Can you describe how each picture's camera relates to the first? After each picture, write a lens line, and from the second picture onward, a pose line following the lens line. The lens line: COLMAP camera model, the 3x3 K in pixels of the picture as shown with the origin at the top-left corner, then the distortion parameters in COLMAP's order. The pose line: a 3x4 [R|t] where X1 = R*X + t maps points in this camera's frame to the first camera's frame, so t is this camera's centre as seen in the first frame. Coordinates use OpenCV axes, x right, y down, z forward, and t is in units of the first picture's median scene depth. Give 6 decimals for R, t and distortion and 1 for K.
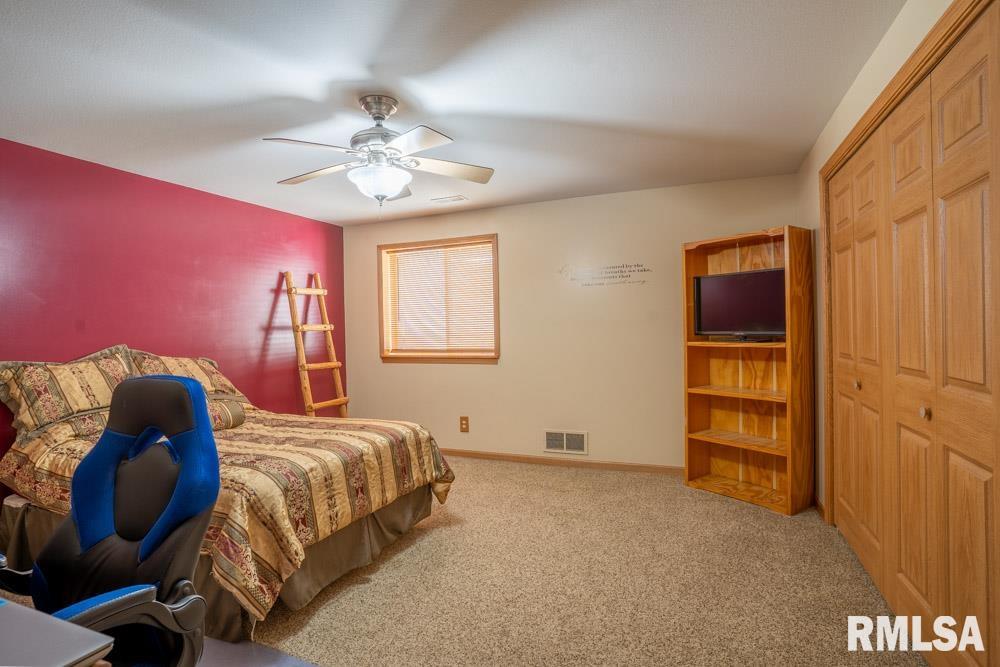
lens RADIAL K [[500.2, 0, 500.4], [0, 500.2, 331.5], [0, 0, 1]] dist [-0.057847, 0.023538]
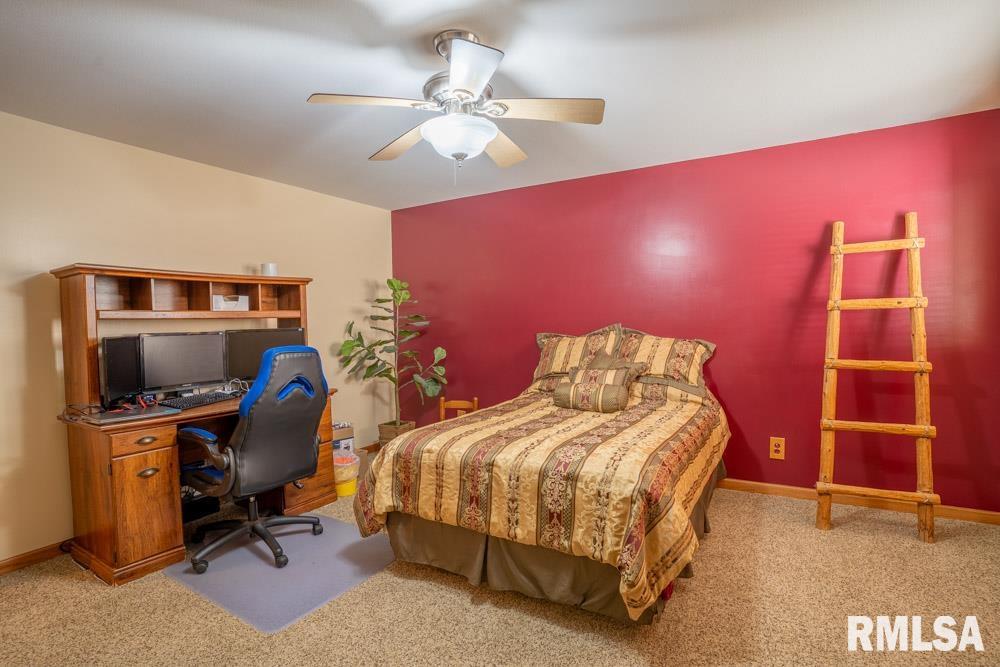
lens RADIAL K [[500.2, 0, 501.9], [0, 500.2, 327.4], [0, 0, 1]] dist [-0.057847, 0.023538]
pose [[-0.143170, 0.045102, -0.988670, 0.534908], [0.020282, 0.998885, 0.042631, -0.024468], [0.989490, -0.013948, -0.143925, 1.091327]]
